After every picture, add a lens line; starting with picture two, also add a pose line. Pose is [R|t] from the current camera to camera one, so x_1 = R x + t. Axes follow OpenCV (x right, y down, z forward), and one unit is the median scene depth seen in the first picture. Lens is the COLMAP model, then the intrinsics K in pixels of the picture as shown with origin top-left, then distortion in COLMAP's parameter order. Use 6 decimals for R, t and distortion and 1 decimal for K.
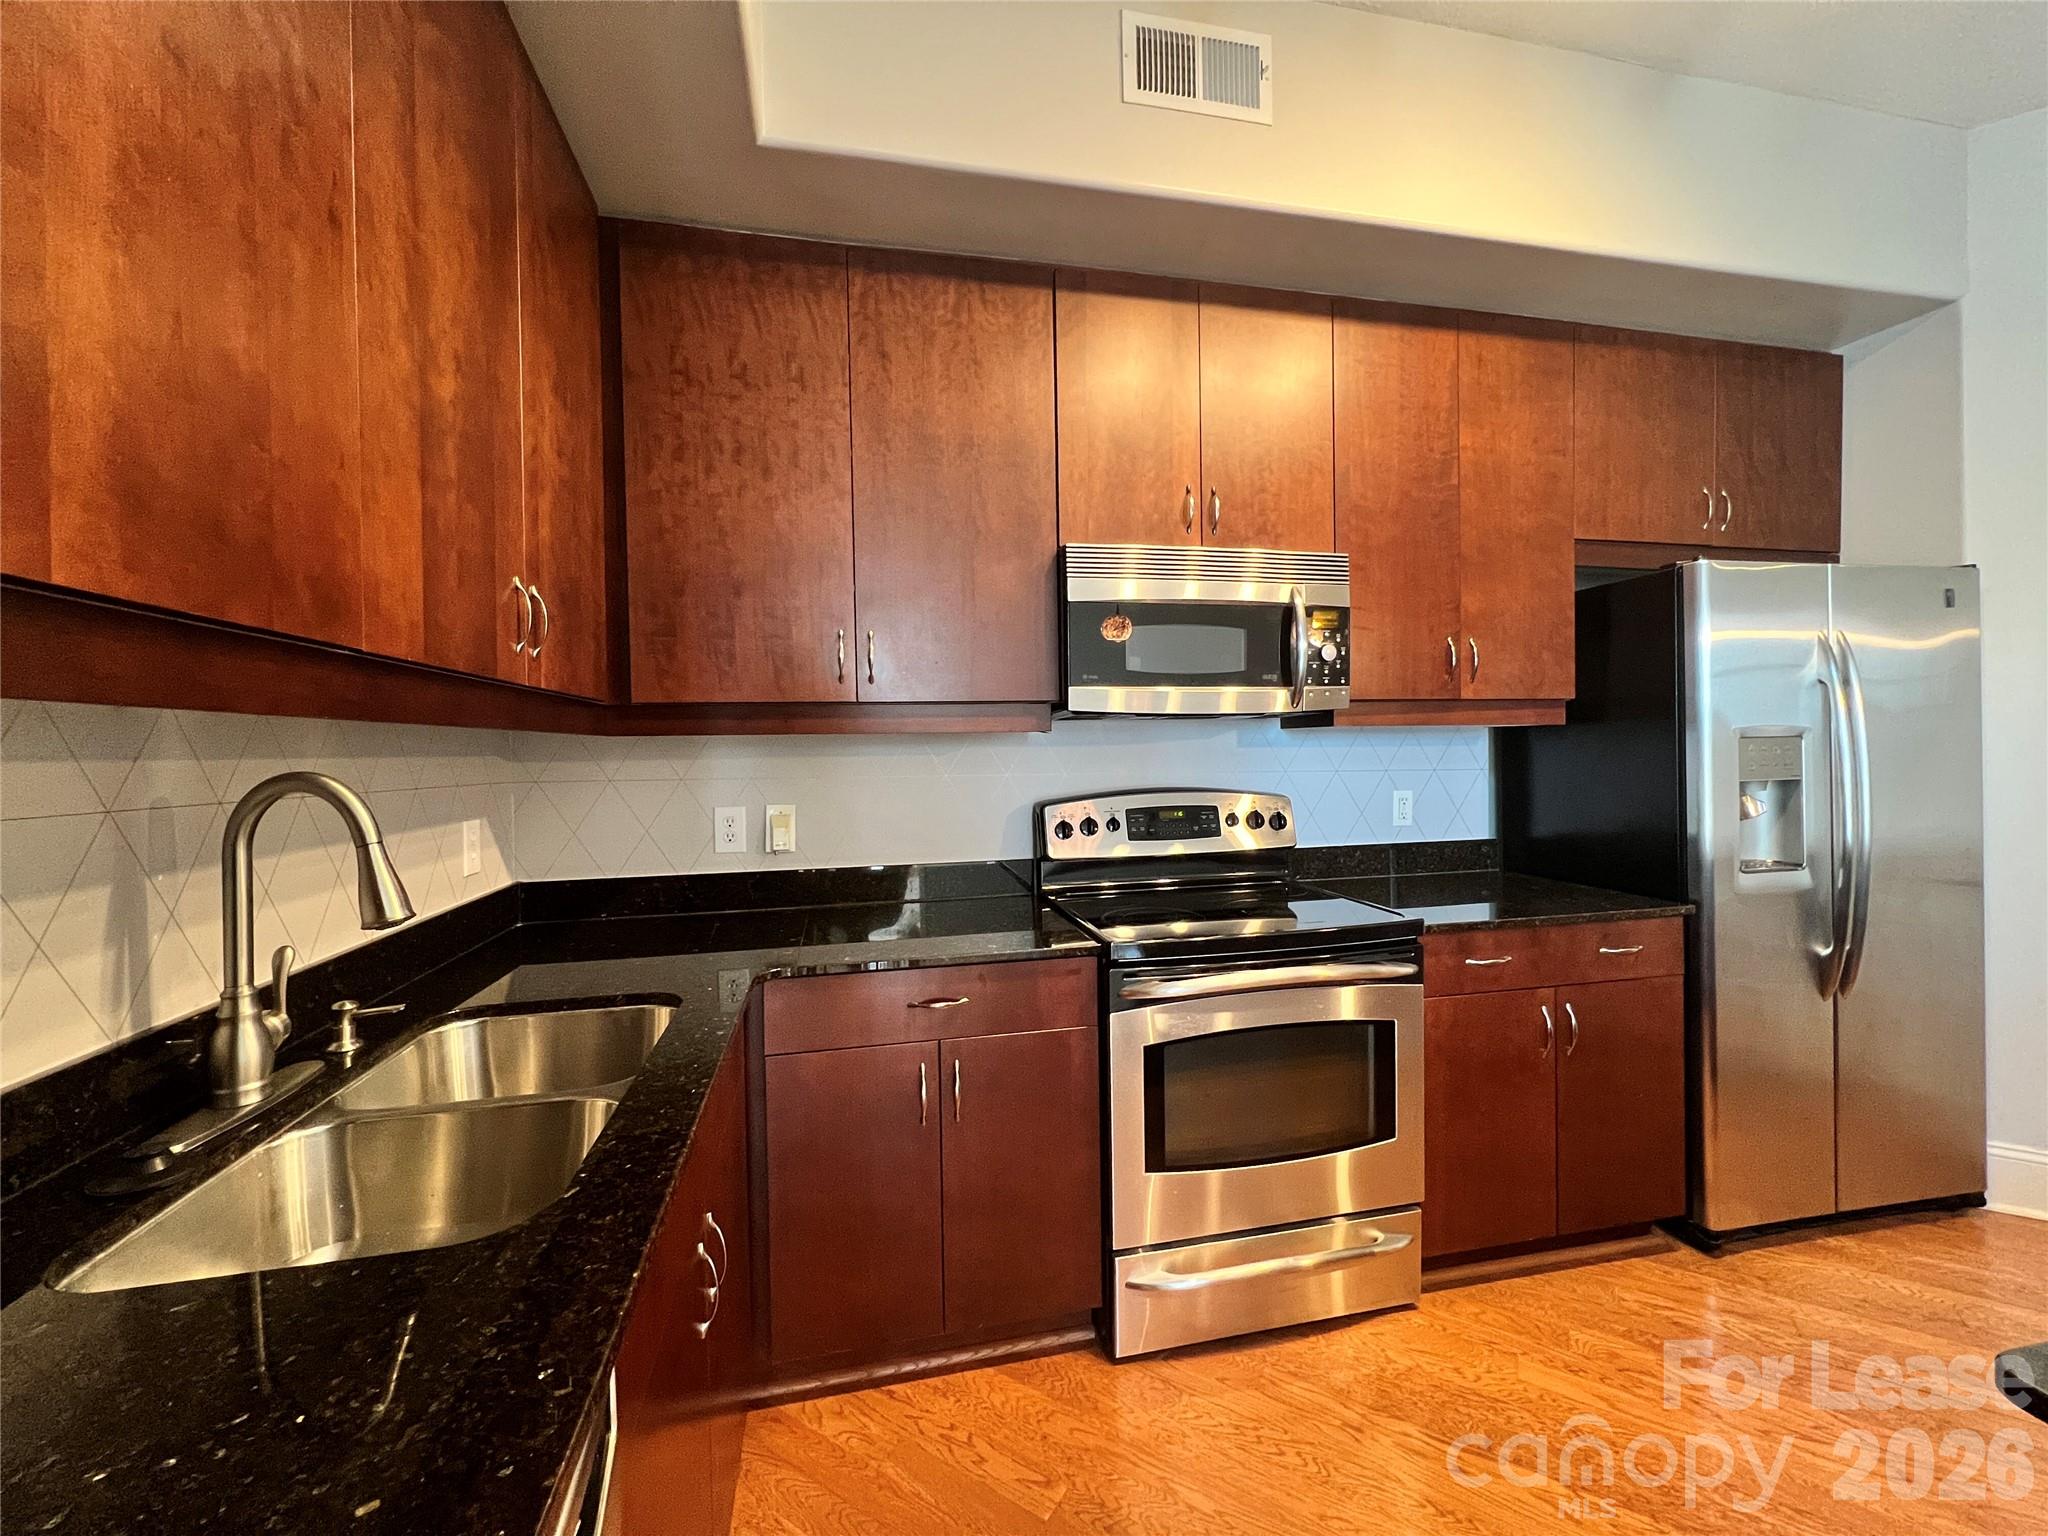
lens RADIAL K [[825.3, 0, 1011.8], [0, 825.3, 761.3], [0, 0, 1]] dist [-0.001331, 0.000533]
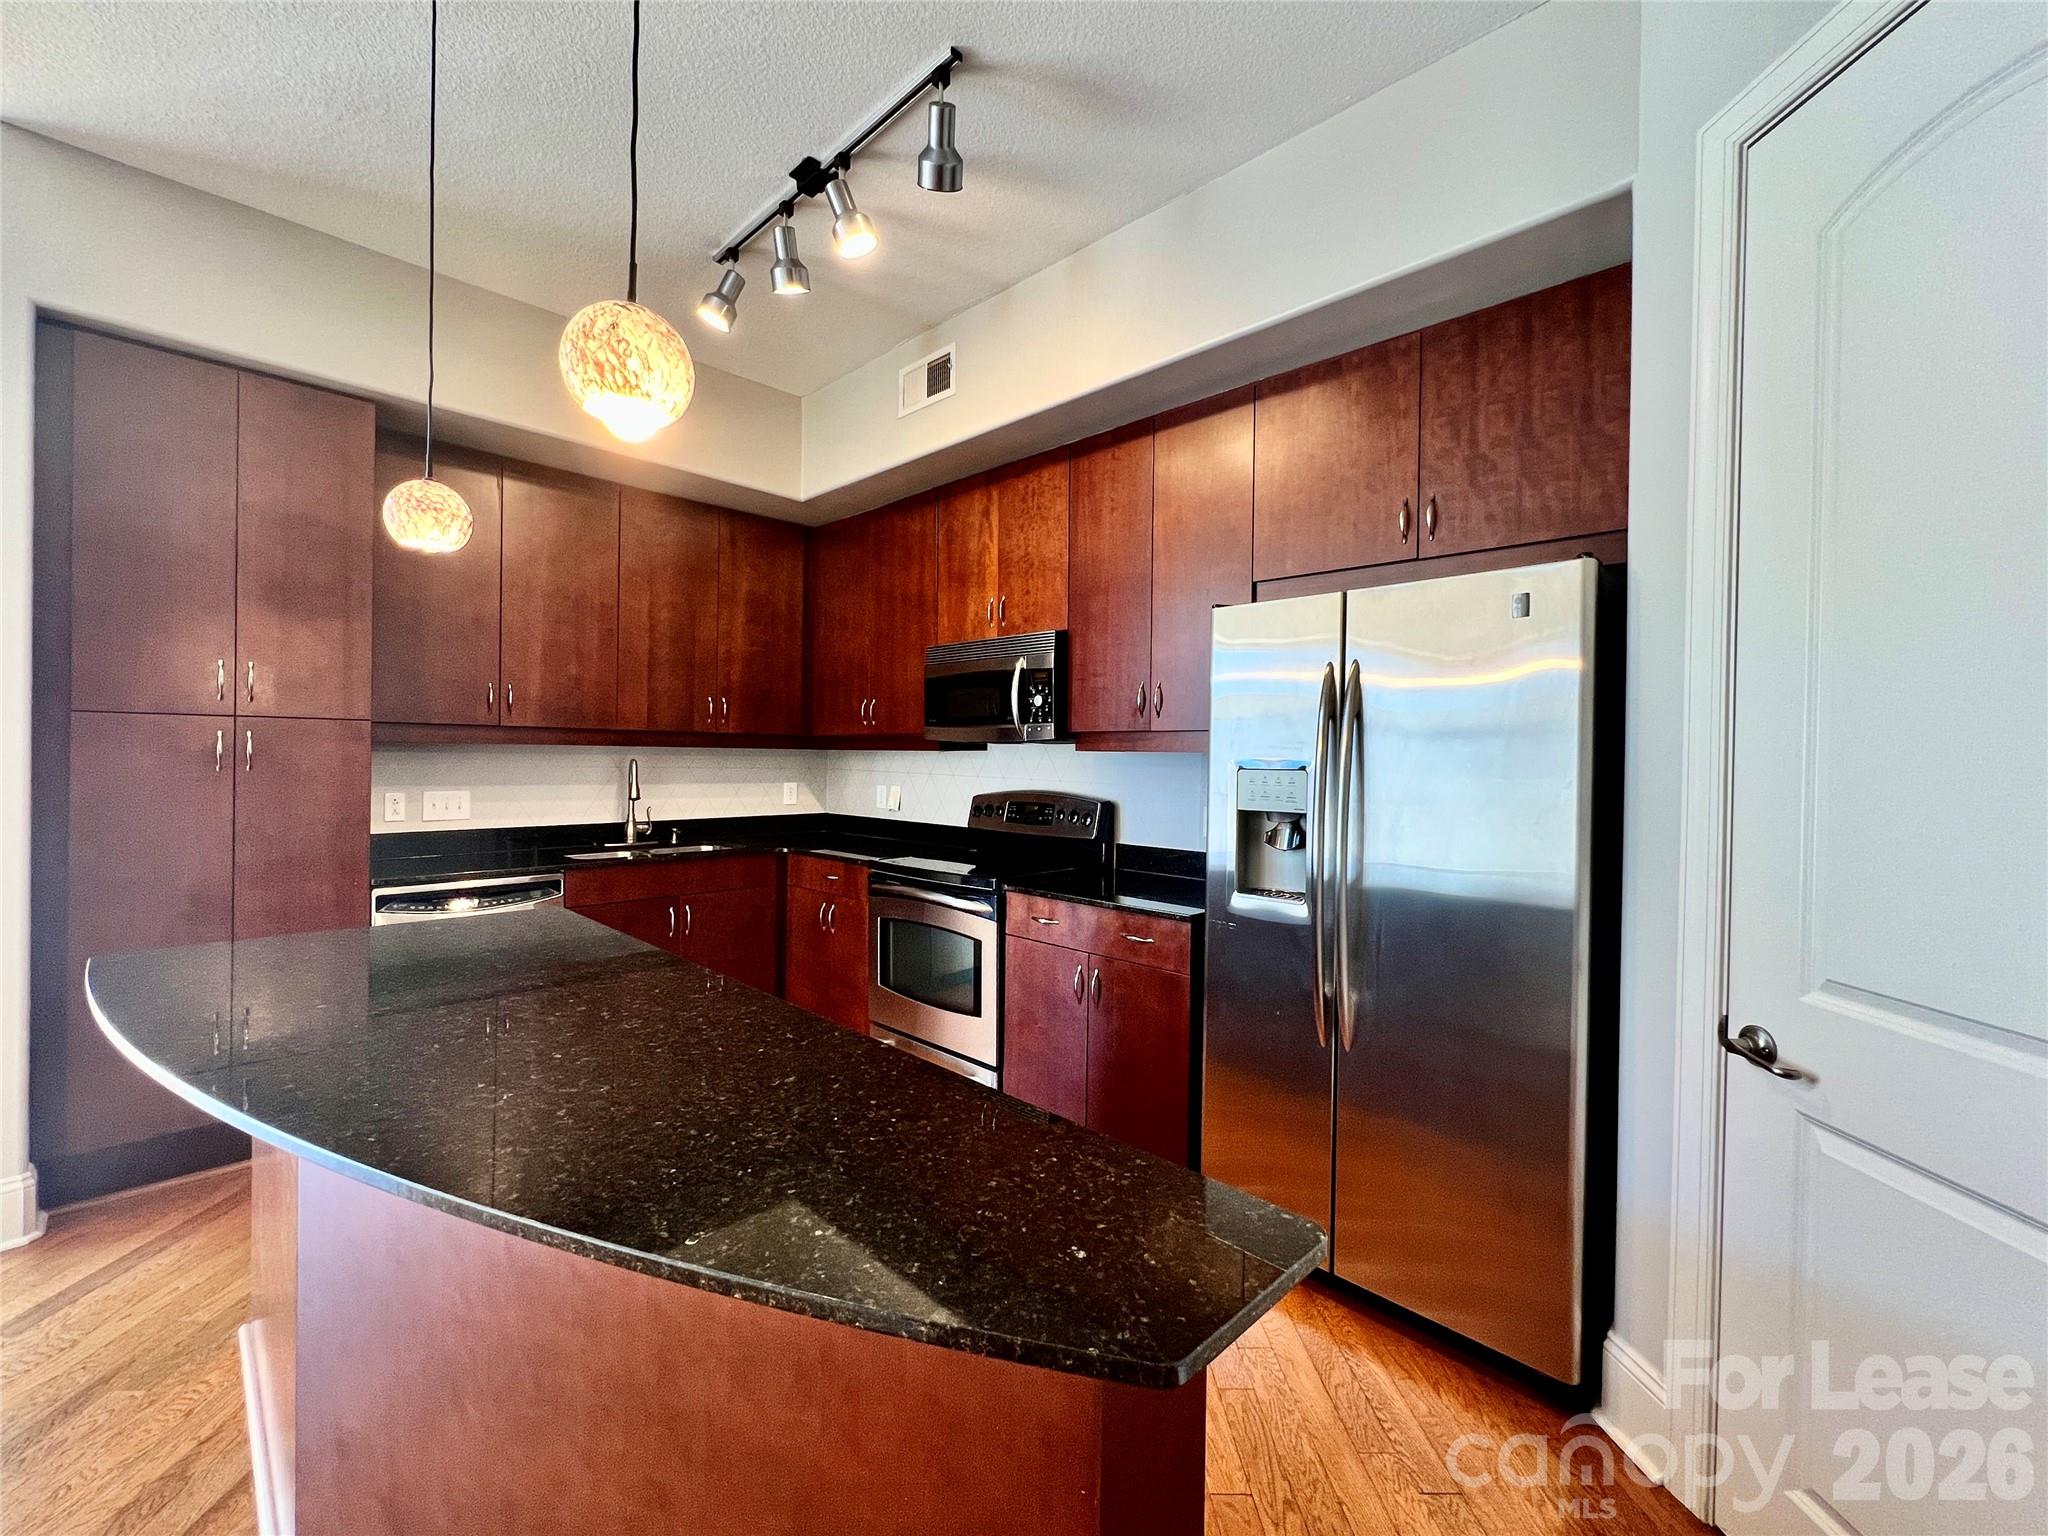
lens RADIAL K [[849.6, 0, 1021.0], [0, 849.6, 760.2], [0, 0, 1]] dist [-0.000463, -0.000368]
pose [[0.548014, 0.028490, -0.835984, 1.796387], [-0.035525, 0.999311, 0.010769, -0.045873], [0.835714, 0.023797, 0.548649, 0.171161]]
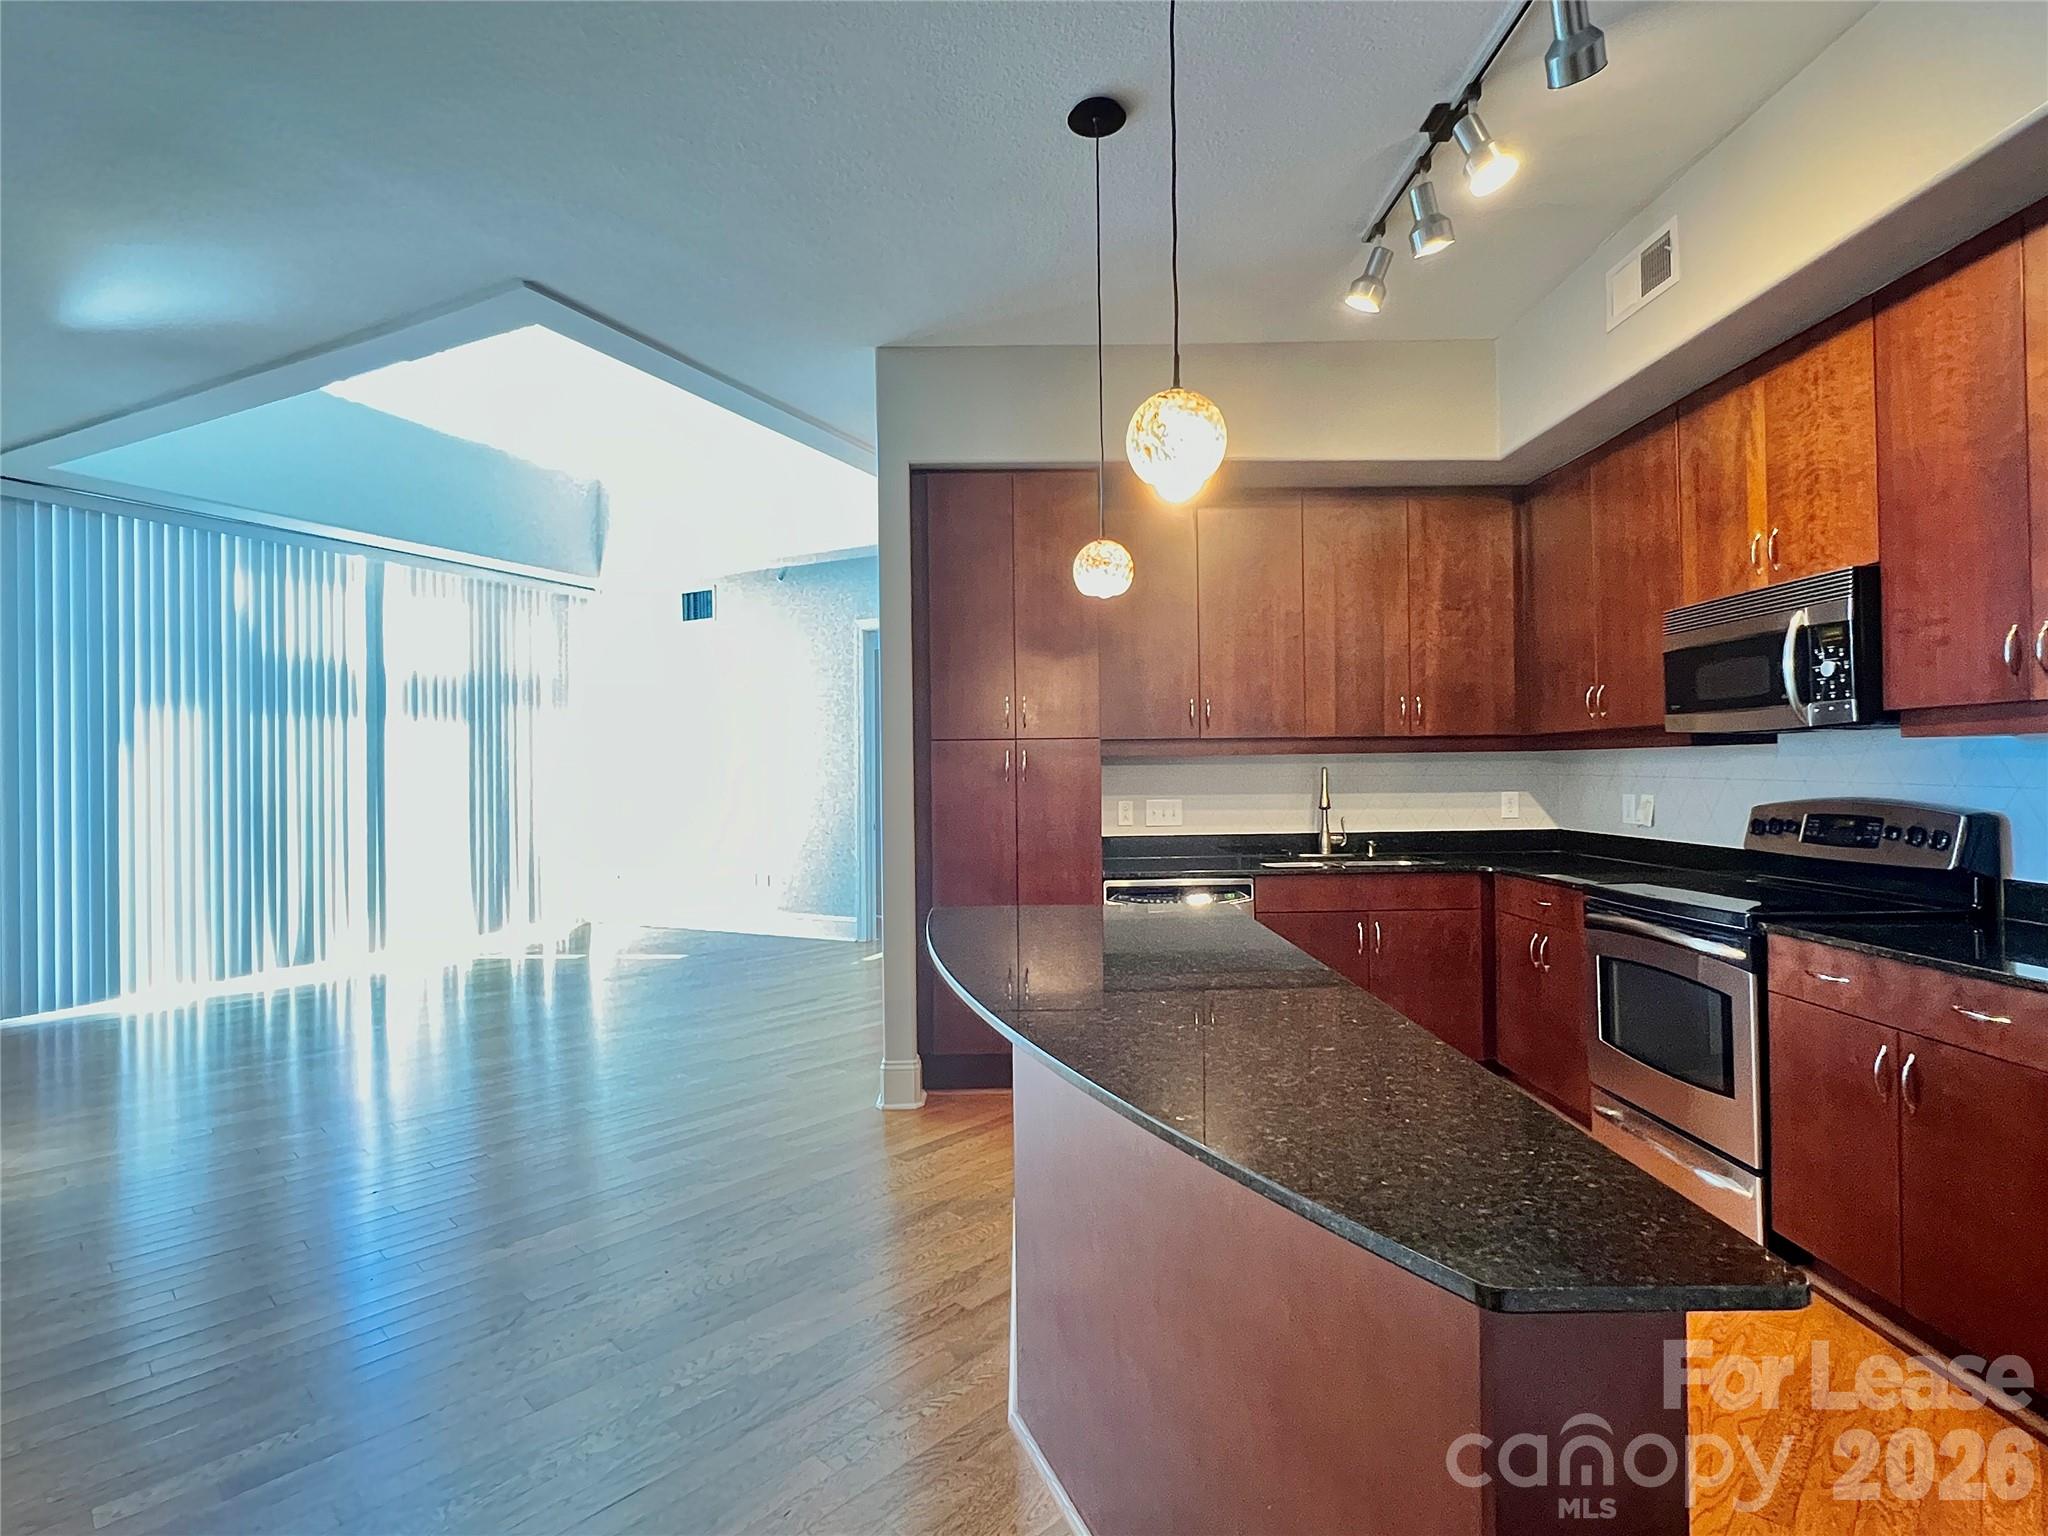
lens RADIAL K [[1008.3, 0, 1020.8], [0, 1008.3, 760.6], [0, 0, 1]] dist [0.000344, -0.000137]
pose [[-0.202748, 0.011761, -0.979160, 2.014001], [0.001841, 0.999931, 0.011629, -0.037050], [0.979229, 0.000555, -0.202756, 0.299042]]
